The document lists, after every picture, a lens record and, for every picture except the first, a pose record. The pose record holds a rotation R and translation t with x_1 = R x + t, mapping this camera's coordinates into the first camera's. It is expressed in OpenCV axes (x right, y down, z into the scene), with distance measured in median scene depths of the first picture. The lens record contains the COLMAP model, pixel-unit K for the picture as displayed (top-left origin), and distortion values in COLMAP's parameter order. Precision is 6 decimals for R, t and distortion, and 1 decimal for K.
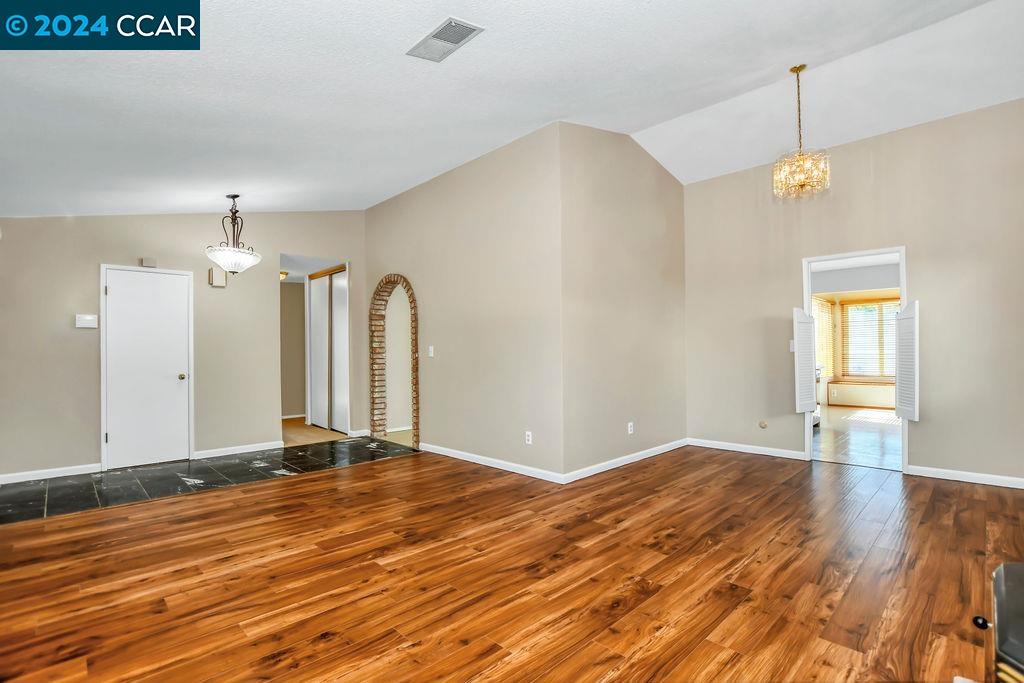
lens RADIAL K [[480.1, 0, 509.4], [0, 480.1, 347.2], [0, 0, 1]] dist [-0.023624, -0.000006]
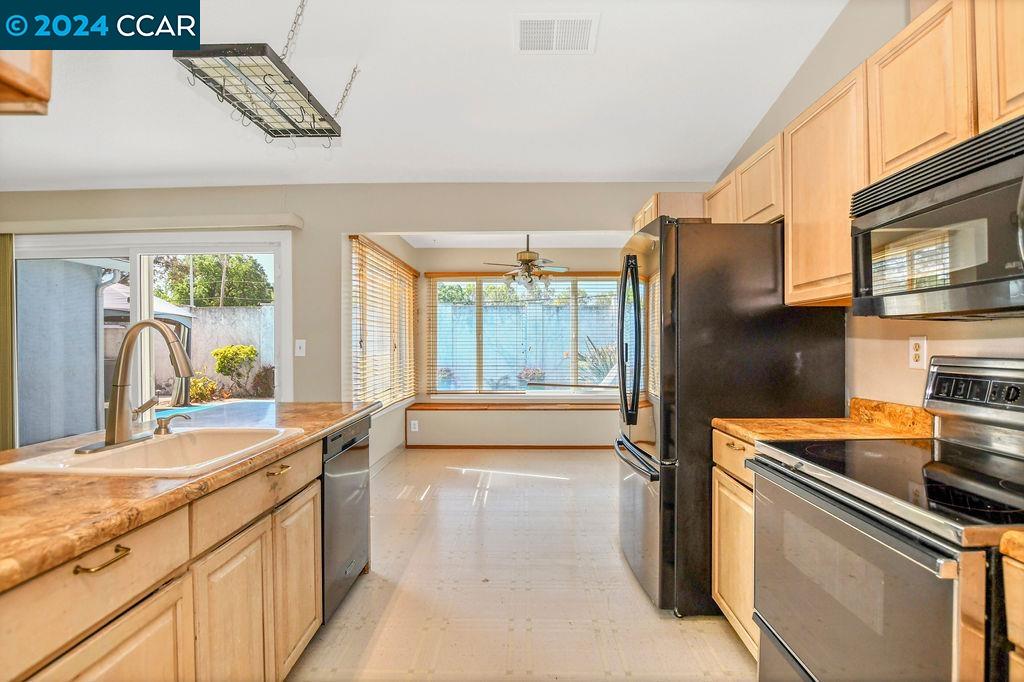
lens RADIAL K [[480.1, 0, 509.4], [0, 480.1, 346.7], [0, 0, 1]] dist [-0.023624, -0.000006]
pose [[0.705296, 0.012253, 0.708808, 0.672514], [-0.013454, 0.999902, -0.003898, -0.007952], [-0.708786, -0.006787, 0.705391, 0.975167]]
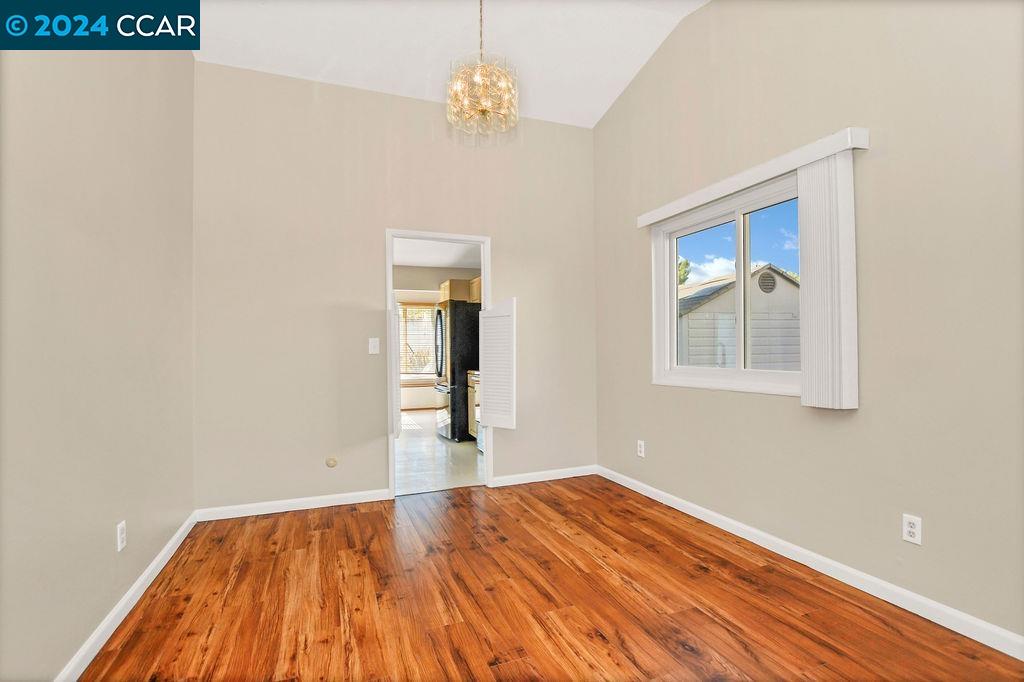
lens RADIAL K [[480.1, 0, 509.4], [0, 480.1, 346.7], [0, 0, 1]] dist [-0.023624, -0.000006]
pose [[0.385568, 0.008915, 0.922636, -0.006090], [0.006050, 0.999907, -0.012190, 0.006706], [-0.922660, 0.010282, 0.385478, 0.564568]]
